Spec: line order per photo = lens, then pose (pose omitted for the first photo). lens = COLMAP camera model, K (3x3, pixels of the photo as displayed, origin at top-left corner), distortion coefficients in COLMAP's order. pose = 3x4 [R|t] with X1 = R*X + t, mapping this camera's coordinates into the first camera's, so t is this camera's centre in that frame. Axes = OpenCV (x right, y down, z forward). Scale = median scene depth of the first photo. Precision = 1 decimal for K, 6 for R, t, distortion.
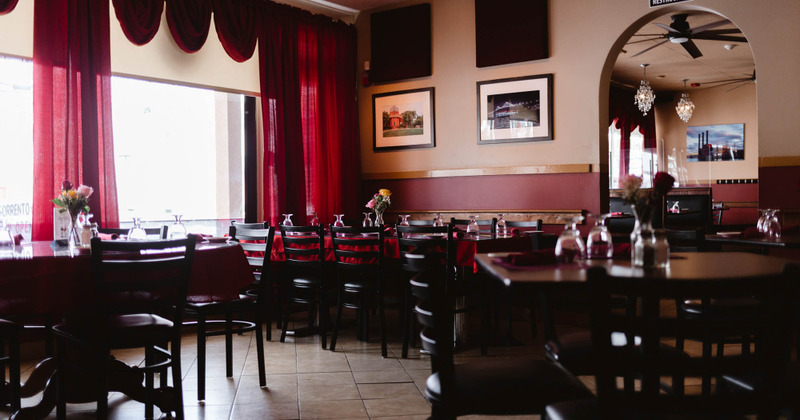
lens RADIAL K [[732.8, 0, 400.0], [0, 732.8, 210.0], [0, 0, 1]] dist [0.005257, -0.001222]
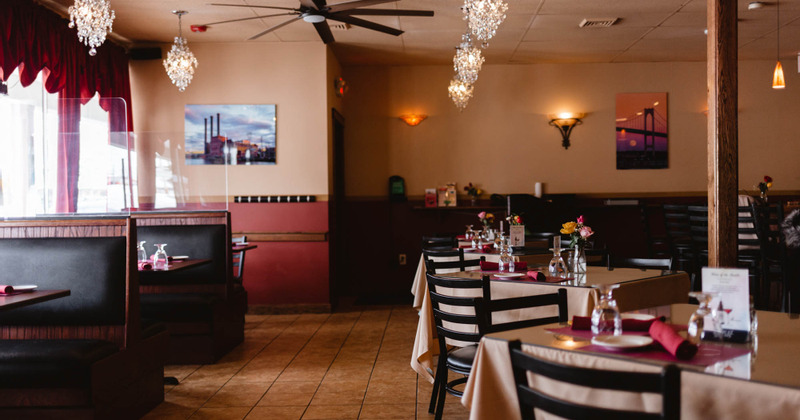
lens RADIAL K [[732.8, 0, 400.0], [0, 732.8, 210.0], [0, 0, 1]] dist [0.005257, -0.001222]
pose [[0.796285, -0.003301, 0.604912, 0.178775], [0.014400, 0.999805, -0.013500, -0.019868], [-0.604750, 0.019460, 0.796178, 0.445302]]
